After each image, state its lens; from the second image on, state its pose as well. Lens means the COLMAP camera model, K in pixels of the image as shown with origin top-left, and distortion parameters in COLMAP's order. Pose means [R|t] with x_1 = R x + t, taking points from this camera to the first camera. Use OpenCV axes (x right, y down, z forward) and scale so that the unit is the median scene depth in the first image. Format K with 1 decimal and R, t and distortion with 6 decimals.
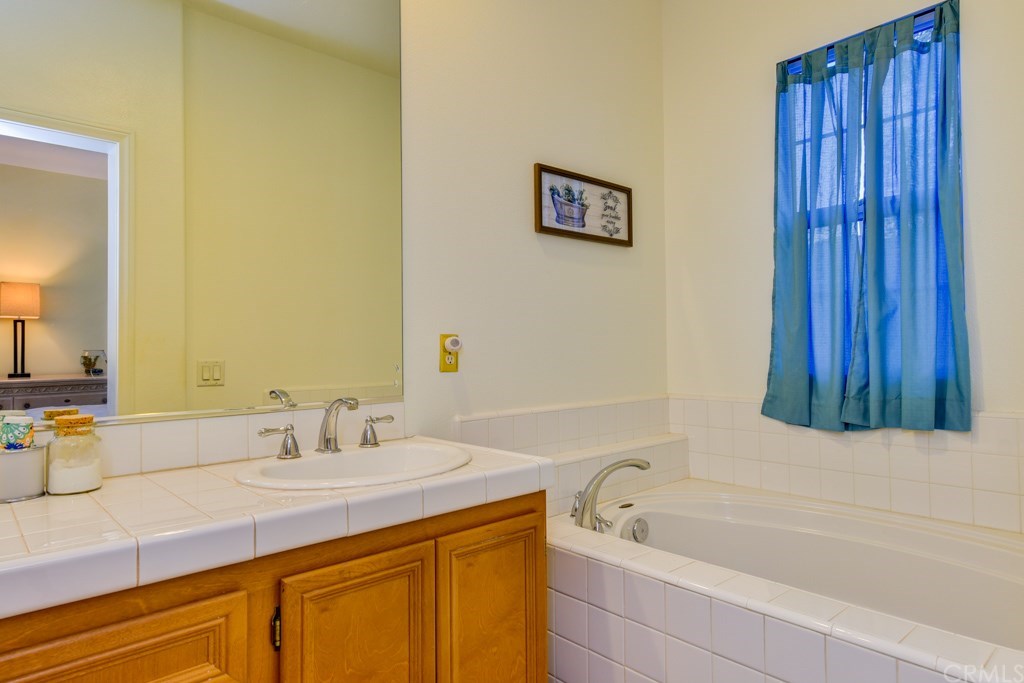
lens RADIAL K [[591.2, 0, 512.0], [0, 591.2, 341.5], [0, 0, 1]] dist [0.004778, 0.000032]
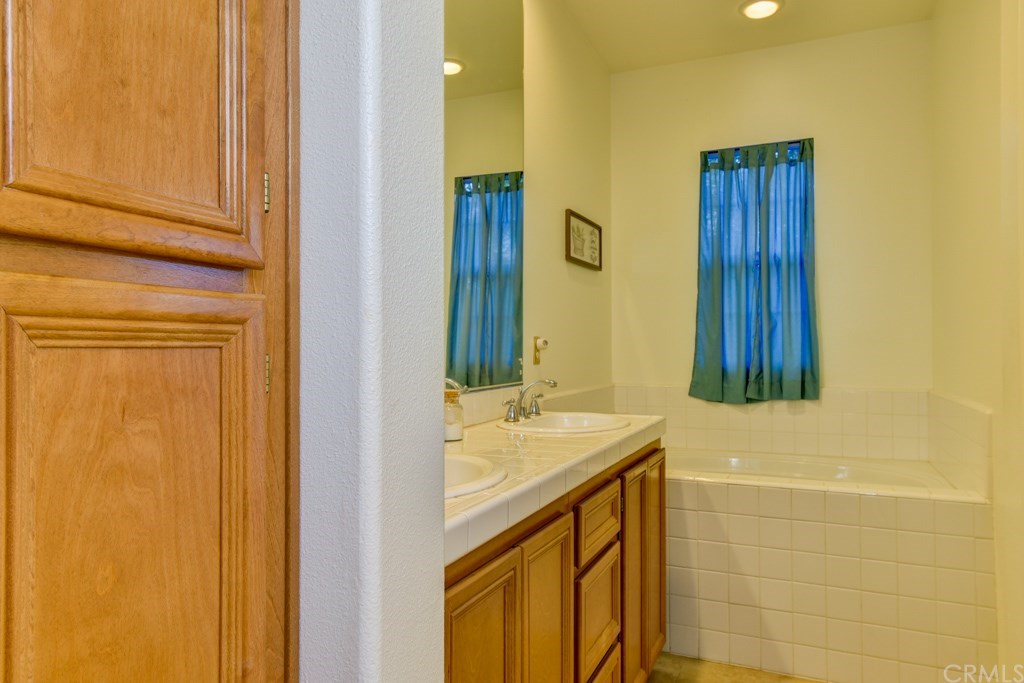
lens RADIAL K [[654.6, 0, 512.0], [0, 654.6, 341.5], [0, 0, 1]] dist [-0.003250, -0.000159]
pose [[0.919395, 0.014506, 0.393069, -0.658840], [-0.014277, 0.999892, -0.003507, 0.005287], [-0.393077, -0.002387, 0.919502, -0.314837]]
